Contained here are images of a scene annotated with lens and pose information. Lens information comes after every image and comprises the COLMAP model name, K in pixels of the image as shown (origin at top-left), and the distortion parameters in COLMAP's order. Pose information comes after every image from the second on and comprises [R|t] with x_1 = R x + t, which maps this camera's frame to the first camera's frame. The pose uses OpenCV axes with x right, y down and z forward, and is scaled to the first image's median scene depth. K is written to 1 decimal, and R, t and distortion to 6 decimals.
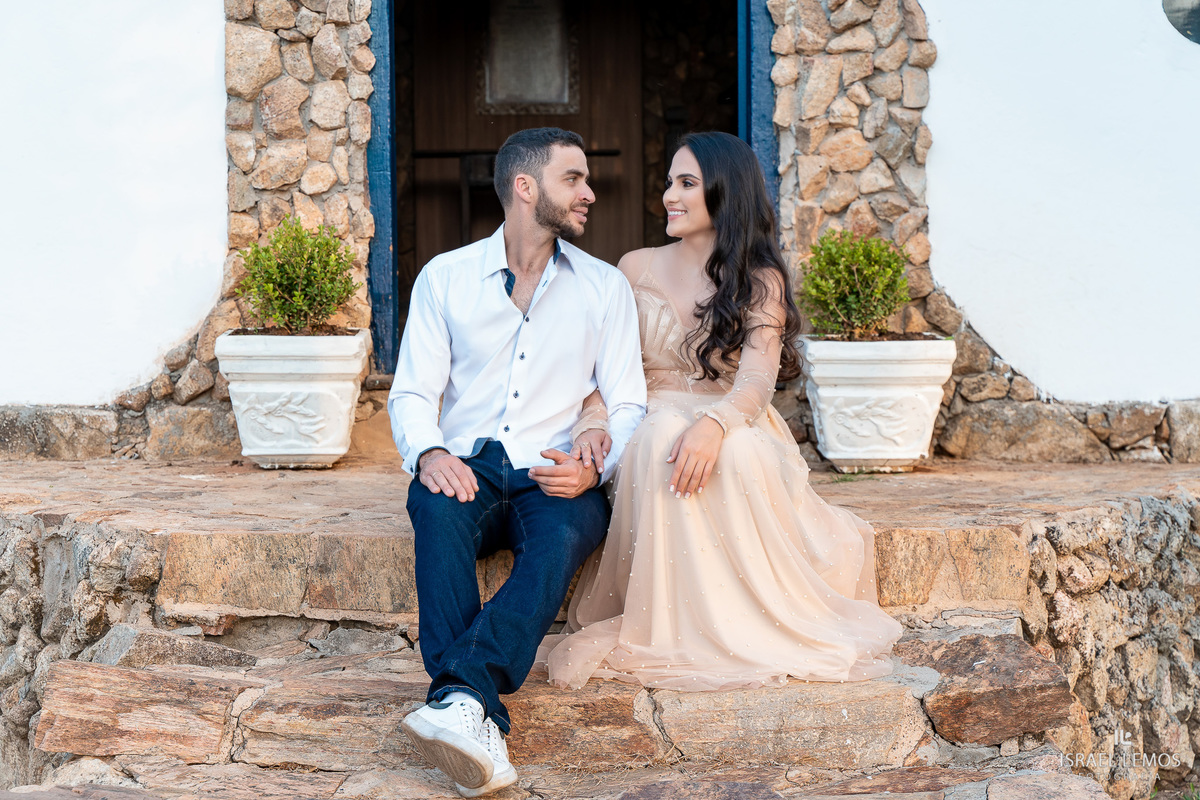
lens RADIAL K [[2027.9, 0, 601.6], [0, 2027.9, 398.0], [0, 0, 1]] dist [-0.008511, 0.000000]
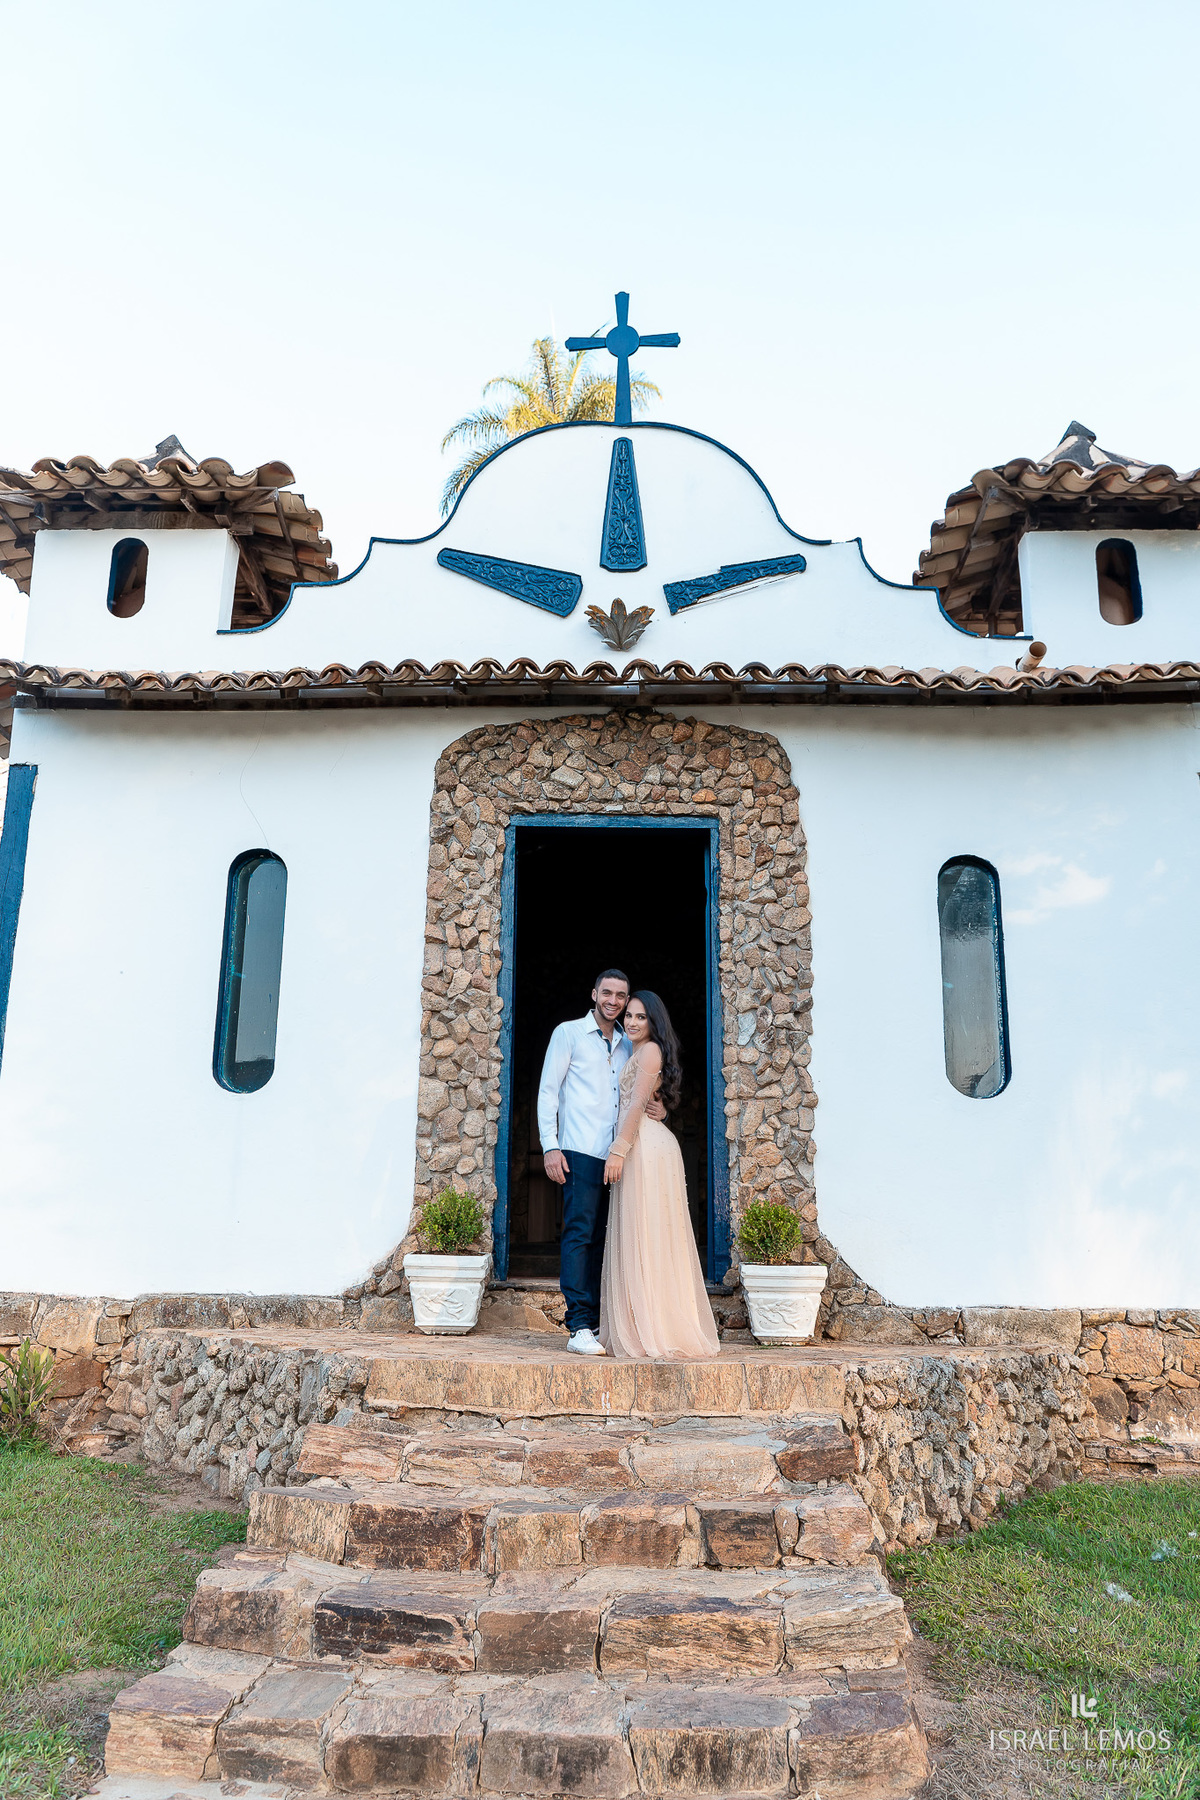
lens RADIAL K [[1452.6, 0, 598.3], [0, 1452.6, 898.4], [0, 0, 1]] dist [0.001726, 0.003974]
pose [[0.998349, 0.006478, -0.057073, 0.047605], [-0.022719, 0.957127, -0.288775, 0.033434], [0.052756, 0.289595, 0.955694, -0.282260]]
